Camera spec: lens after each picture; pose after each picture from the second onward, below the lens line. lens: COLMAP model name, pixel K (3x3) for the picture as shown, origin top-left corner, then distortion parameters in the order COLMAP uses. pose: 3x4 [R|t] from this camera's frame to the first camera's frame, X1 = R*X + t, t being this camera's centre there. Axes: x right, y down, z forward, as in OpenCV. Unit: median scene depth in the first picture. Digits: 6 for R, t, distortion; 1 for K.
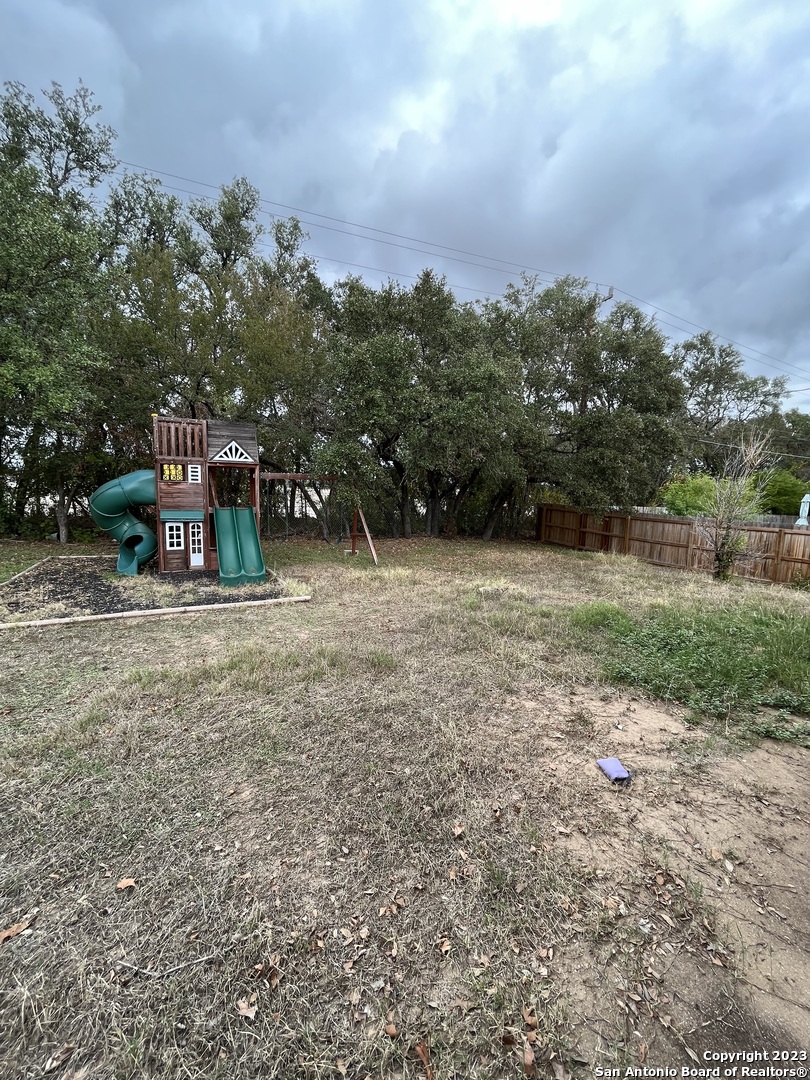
lens RADIAL K [[439.2, 0, 402.7], [0, 439.2, 538.0], [0, 0, 1]] dist [-0.005430, -0.000984]
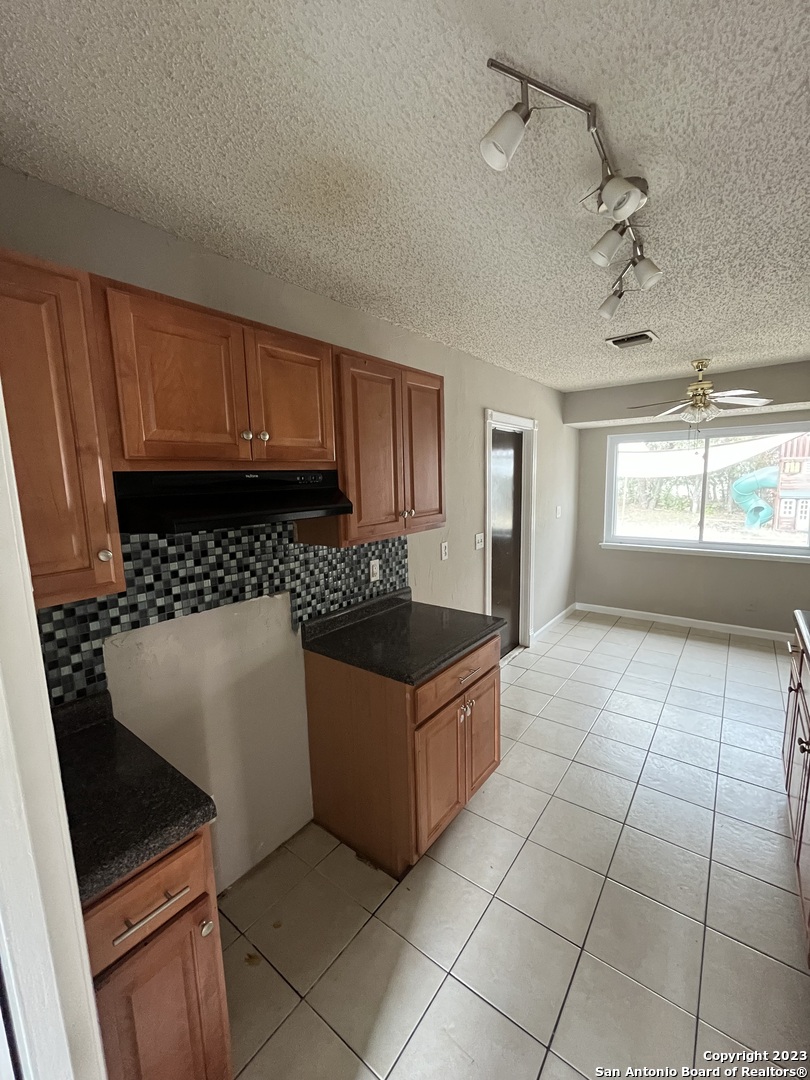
lens RADIAL K [[439.2, 0, 404.0], [0, 439.2, 540.4], [0, 0, 1]] dist [-0.005430, -0.000984]
pose [[0.426422, 0.099142, -0.899074, 0.318841], [-0.078127, 0.994297, 0.072587, 0.106679], [0.901144, 0.039289, 0.431736, -0.921191]]
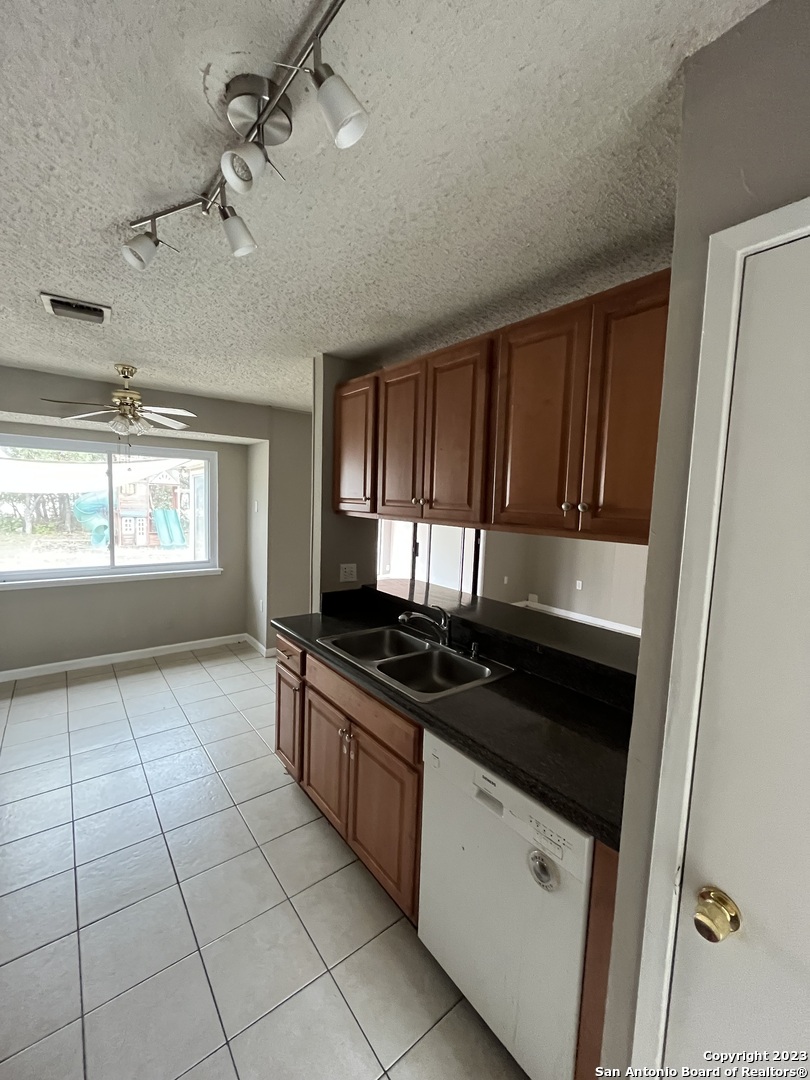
lens RADIAL K [[439.2, 0, 407.6], [0, 439.2, 540.7], [0, 0, 1]] dist [-0.005430, -0.000984]
pose [[0.980658, -0.000443, 0.195728, 0.221721], [0.005224, 0.999700, -0.023911, 0.103257], [-0.195659, 0.024471, 0.980367, -0.903738]]
